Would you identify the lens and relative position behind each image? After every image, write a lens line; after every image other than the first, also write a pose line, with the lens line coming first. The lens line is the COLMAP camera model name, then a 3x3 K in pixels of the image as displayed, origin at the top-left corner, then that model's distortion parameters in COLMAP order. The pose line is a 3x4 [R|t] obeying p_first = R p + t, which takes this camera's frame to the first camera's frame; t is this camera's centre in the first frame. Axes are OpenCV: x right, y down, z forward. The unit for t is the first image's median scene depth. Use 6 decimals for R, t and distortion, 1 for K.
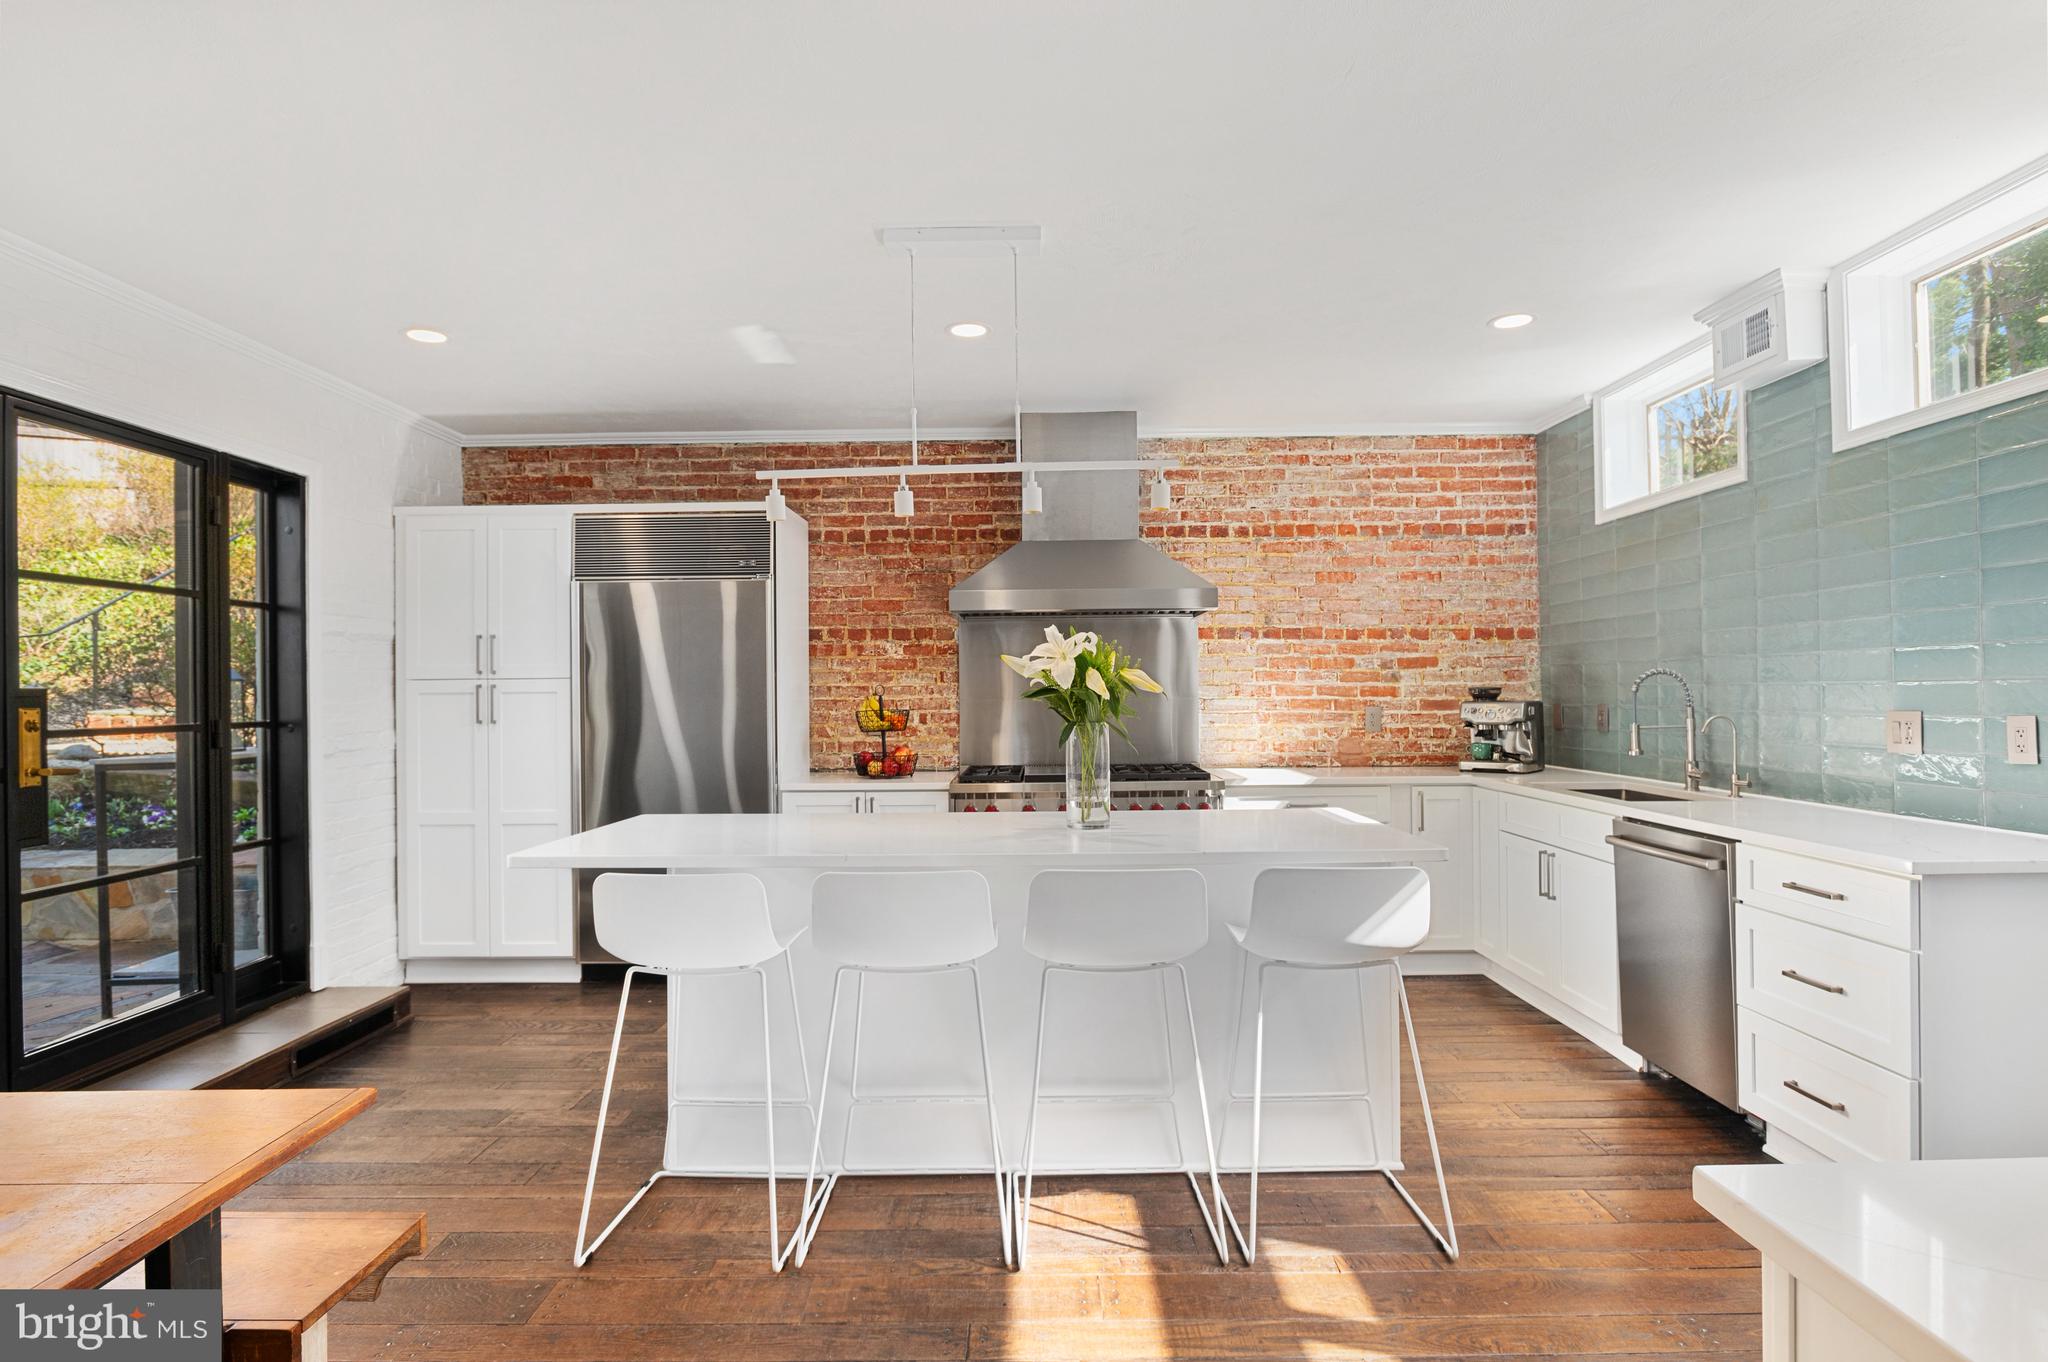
lens RADIAL K [[1055.4, 0, 1030.3], [0, 1055.4, 681.6], [0, 0, 1]] dist [-0.030087, 0.003782]
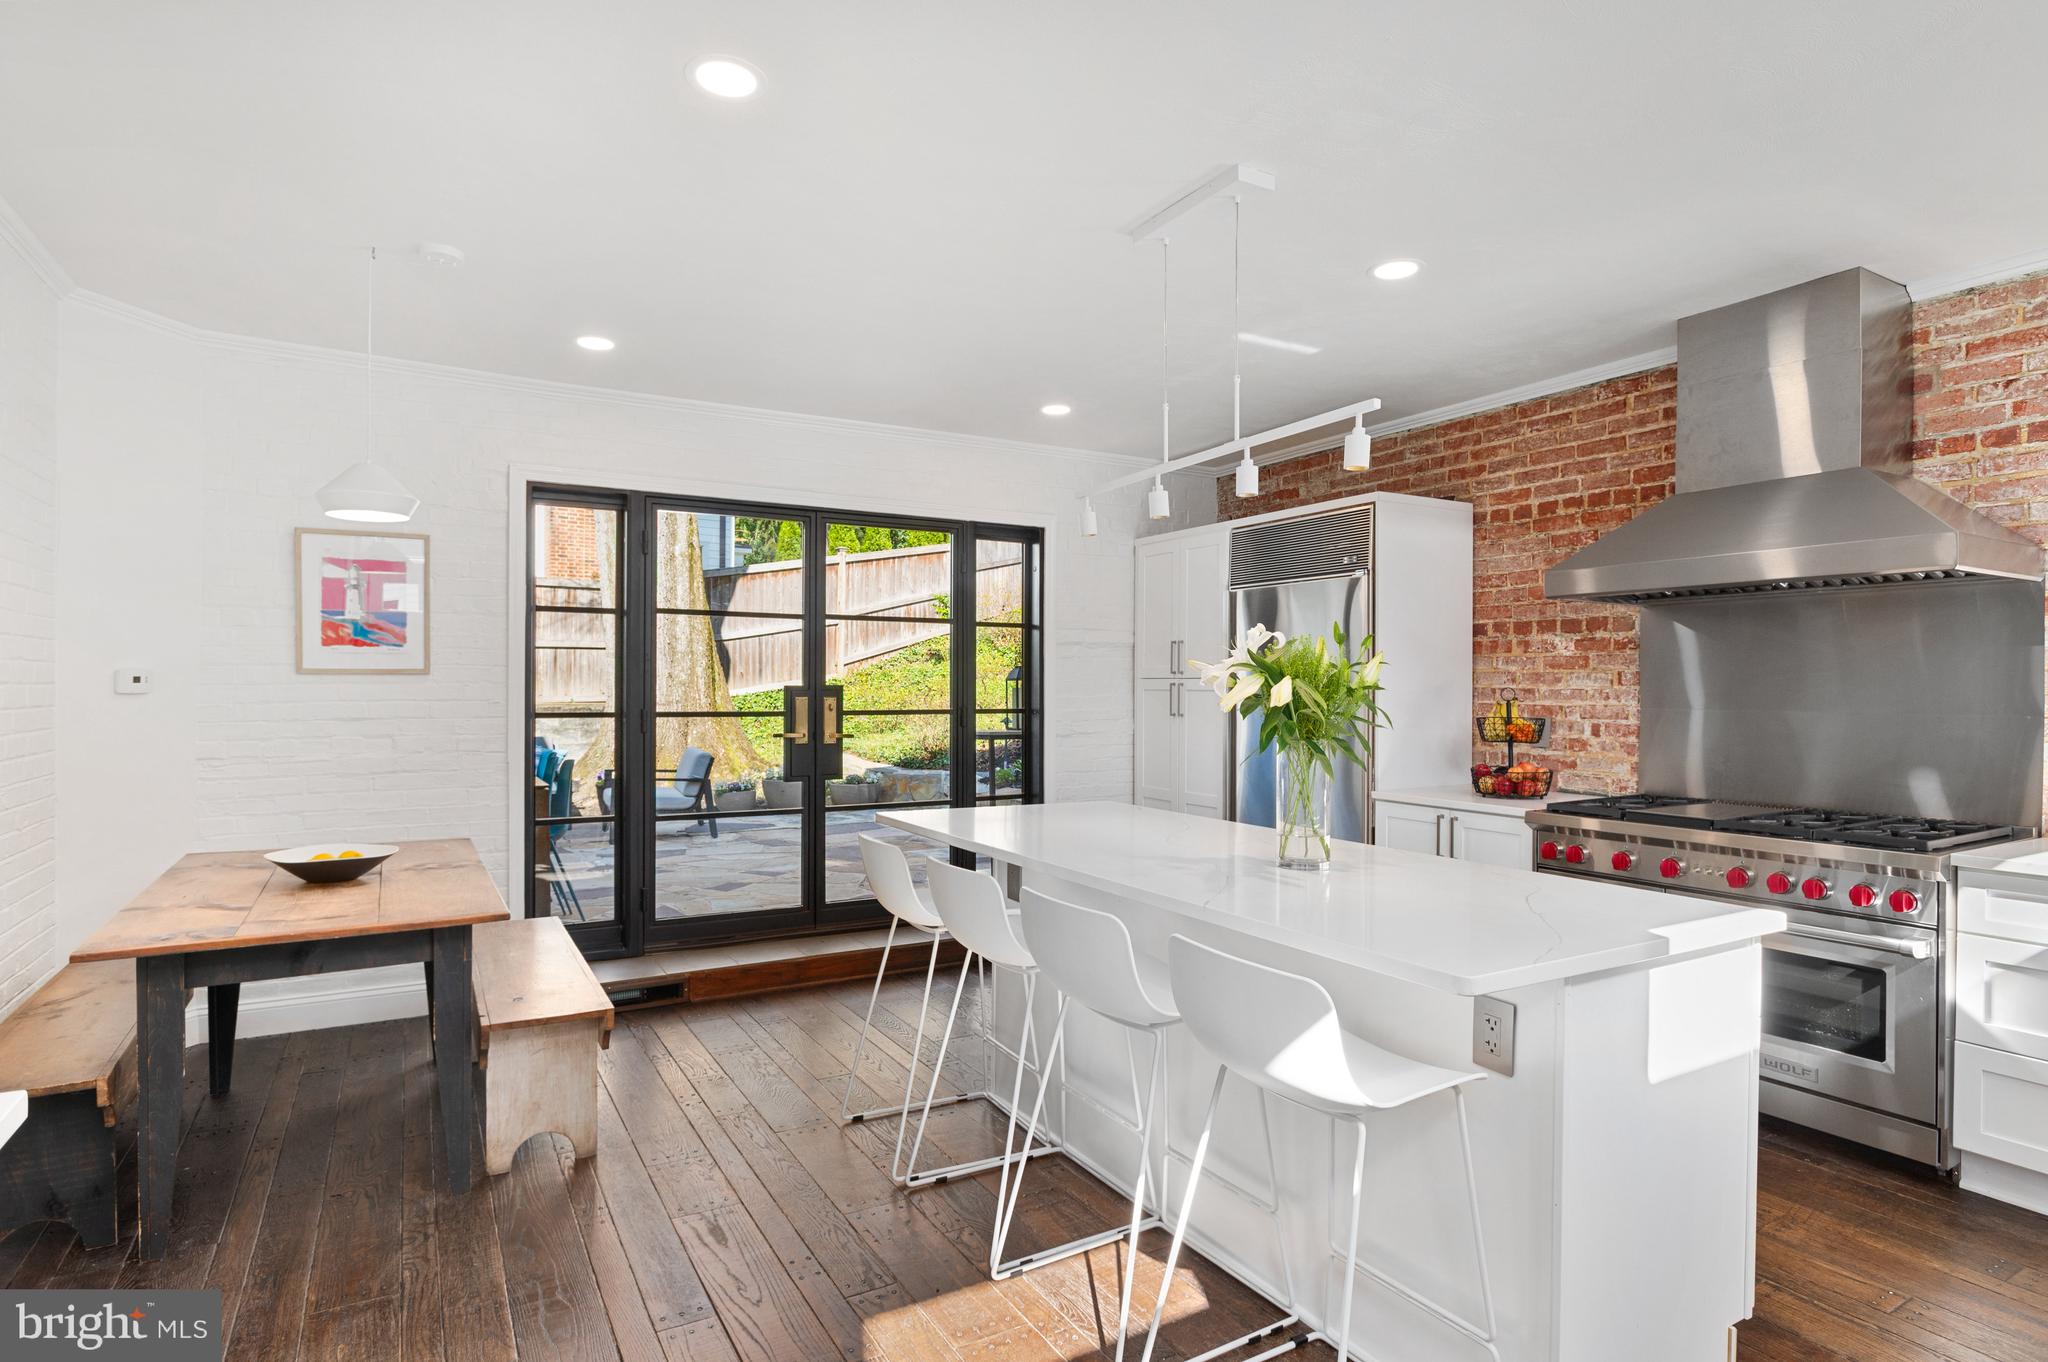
lens RADIAL K [[1055.4, 0, 1029.0], [0, 1055.4, 692.8], [0, 0, 1]] dist [-0.030087, 0.003782]
pose [[0.504409, 0.017826, -0.863281, 0.367207], [-0.001463, 0.999803, 0.019790, -0.008293], [0.863464, -0.008720, 0.504336, 0.227077]]
